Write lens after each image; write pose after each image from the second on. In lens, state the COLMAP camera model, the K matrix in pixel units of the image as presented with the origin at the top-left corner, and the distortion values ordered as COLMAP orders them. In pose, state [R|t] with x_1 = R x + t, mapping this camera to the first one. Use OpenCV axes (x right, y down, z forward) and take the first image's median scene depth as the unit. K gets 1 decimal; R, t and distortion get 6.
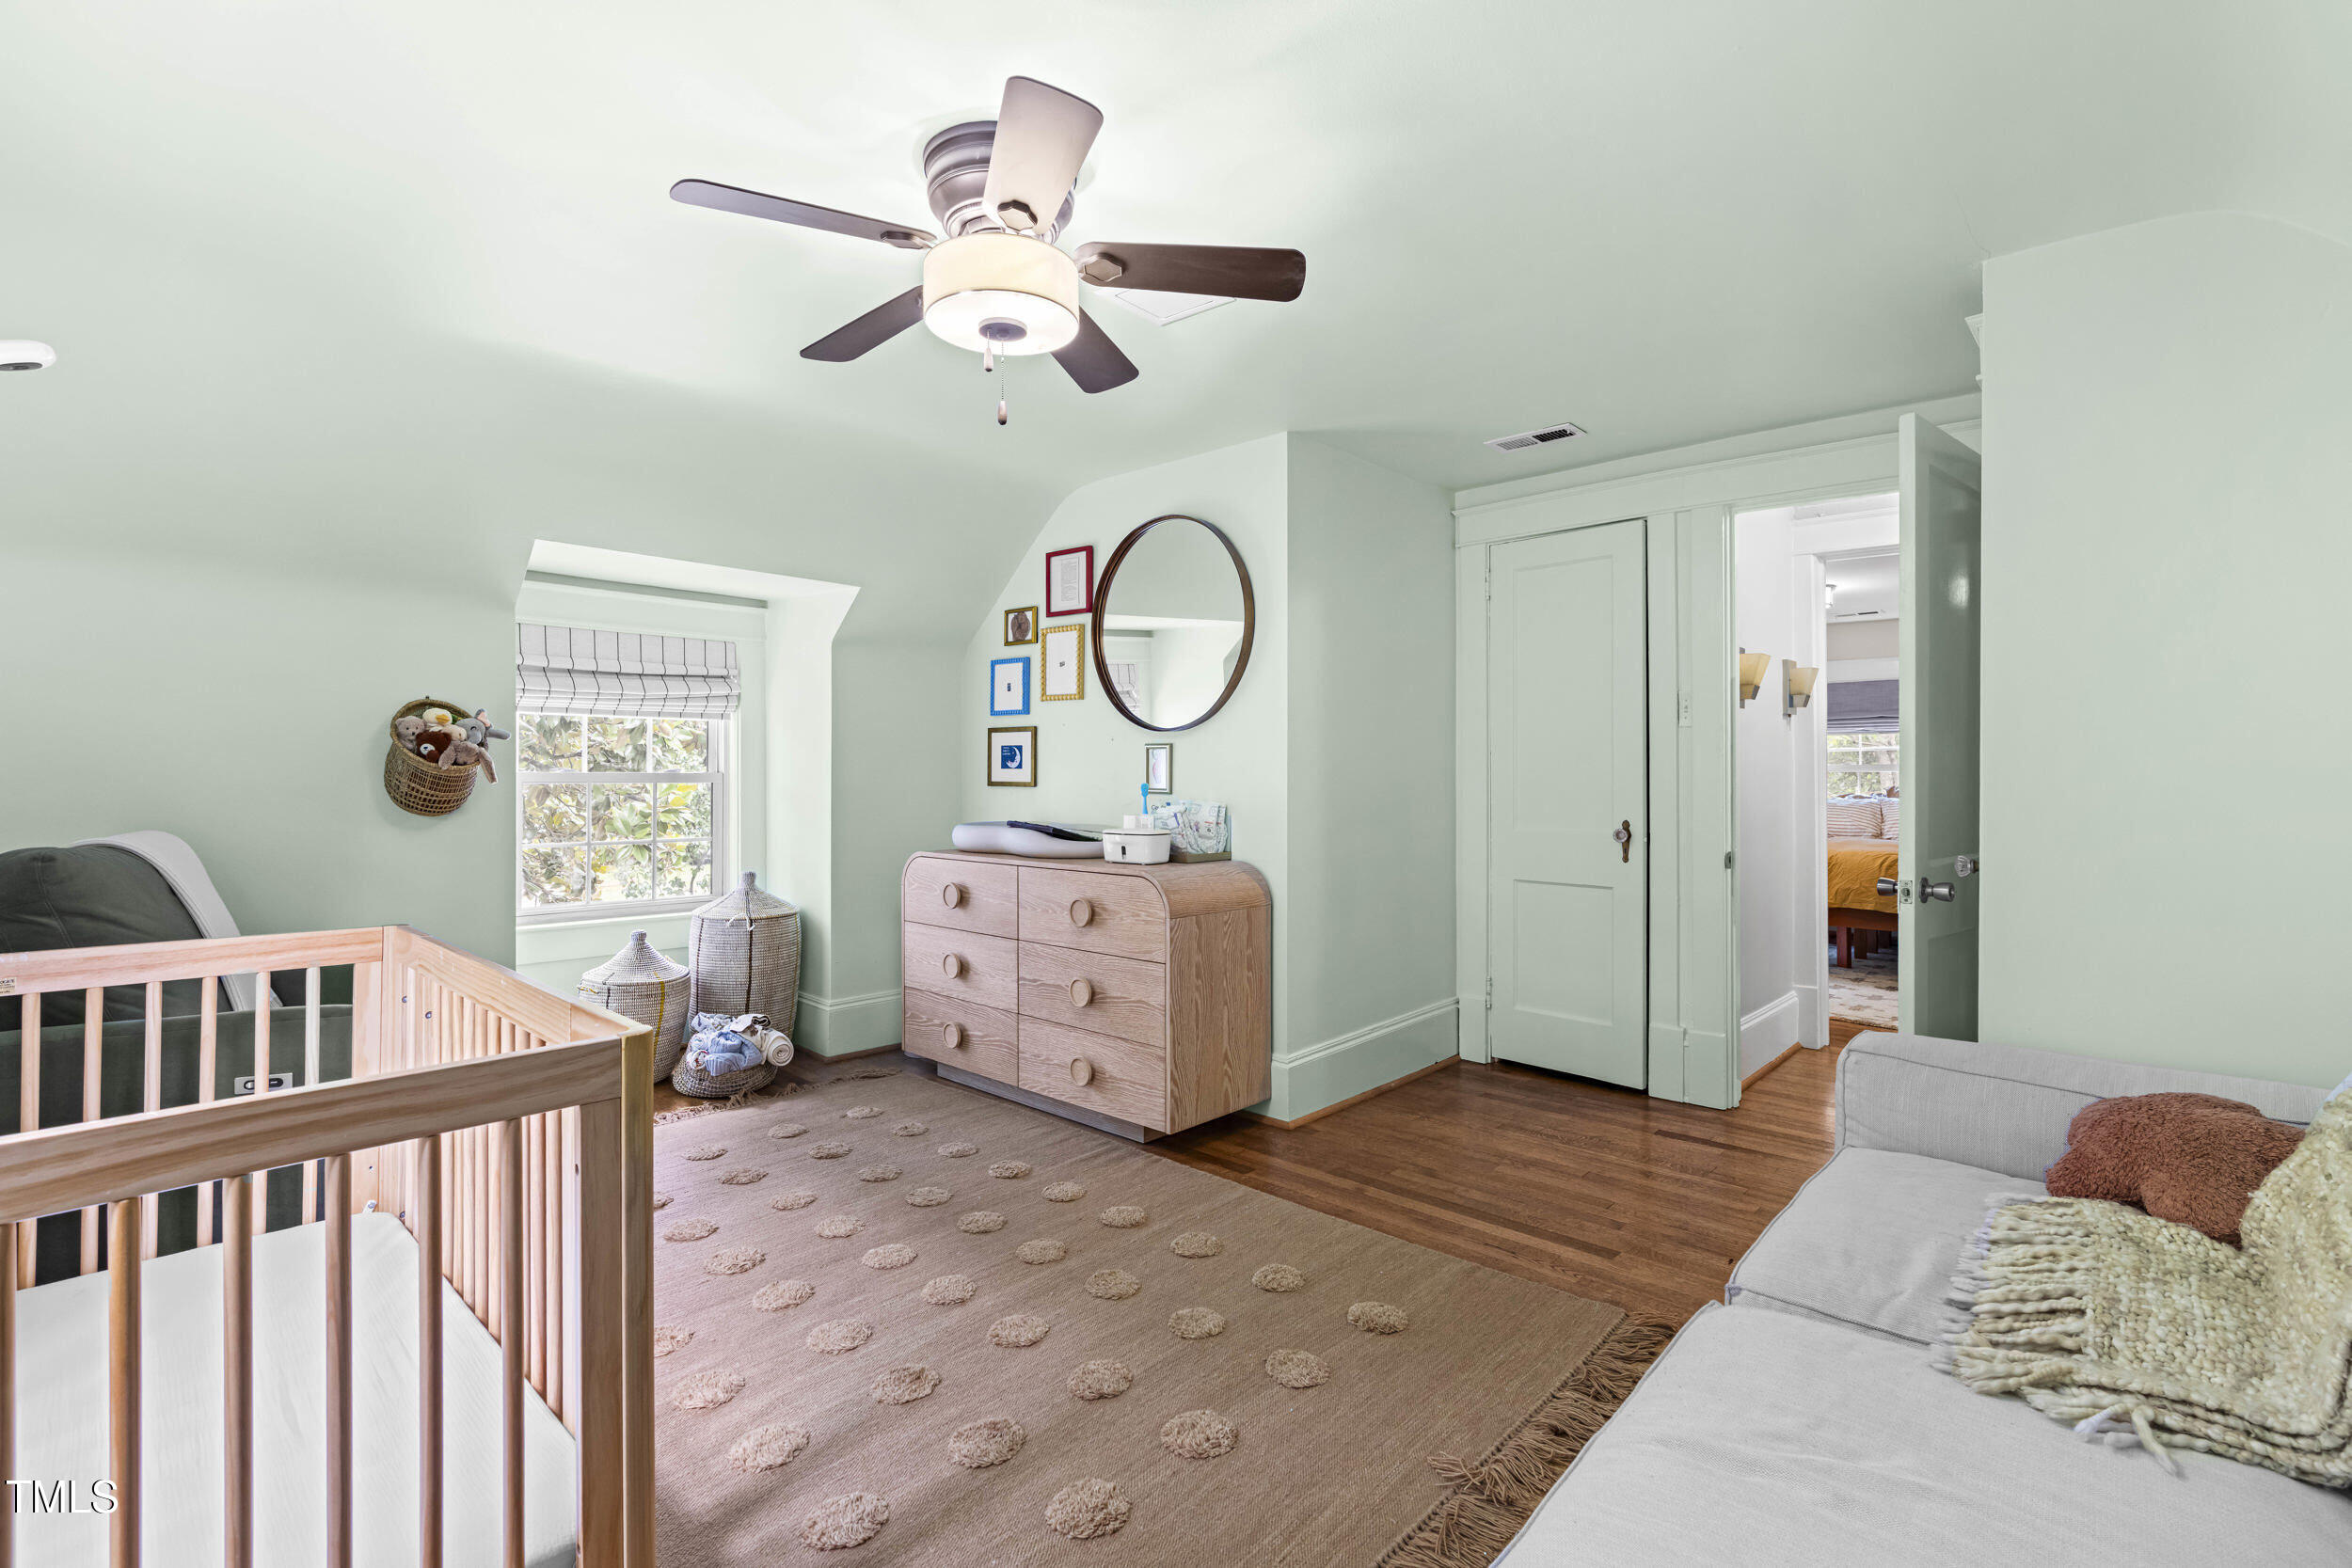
lens RADIAL K [[1071.8, 0, 1176.9], [0, 1071.8, 780.1], [0, 0, 1]] dist [0.003301, 0.000086]
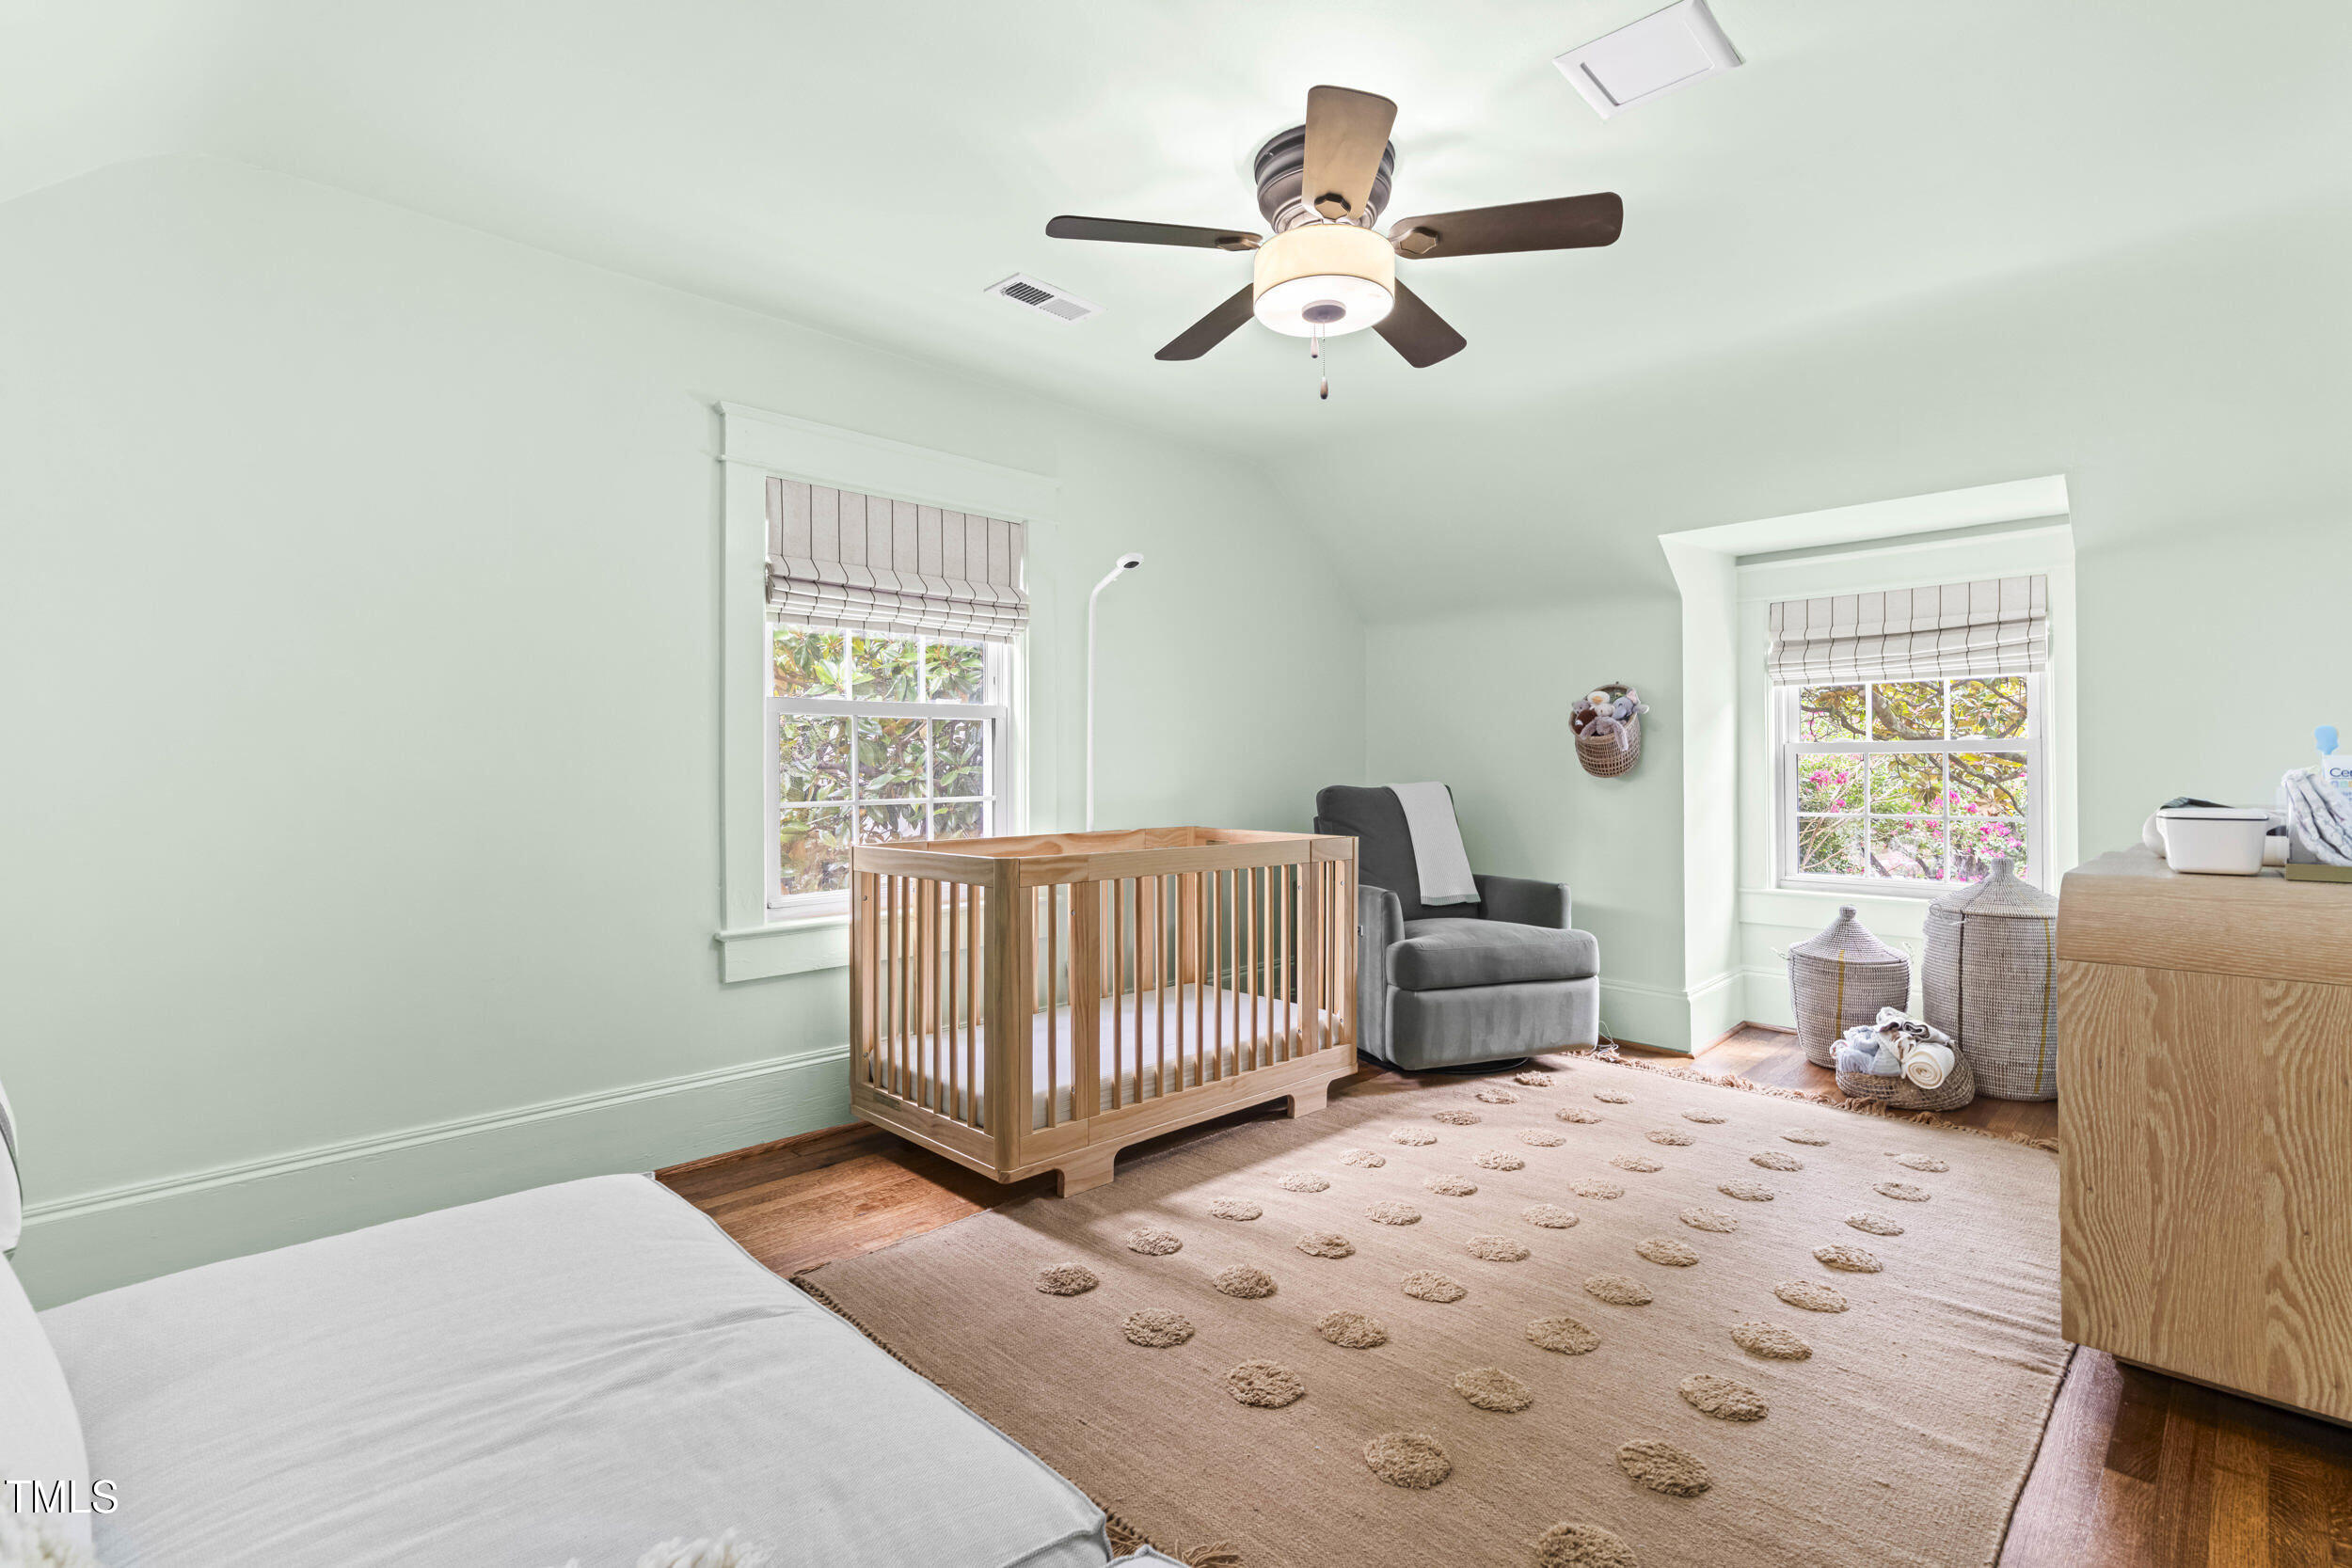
lens RADIAL K [[1071.8, 0, 1177.3], [0, 1071.8, 772.9], [0, 0, 1]] dist [0.003301, 0.000086]
pose [[-0.038353, -0.002705, -0.999261, 0.522798], [-0.003093, 0.999992, -0.002588, 0.029844], [0.999259, 0.002992, -0.038361, 0.494601]]
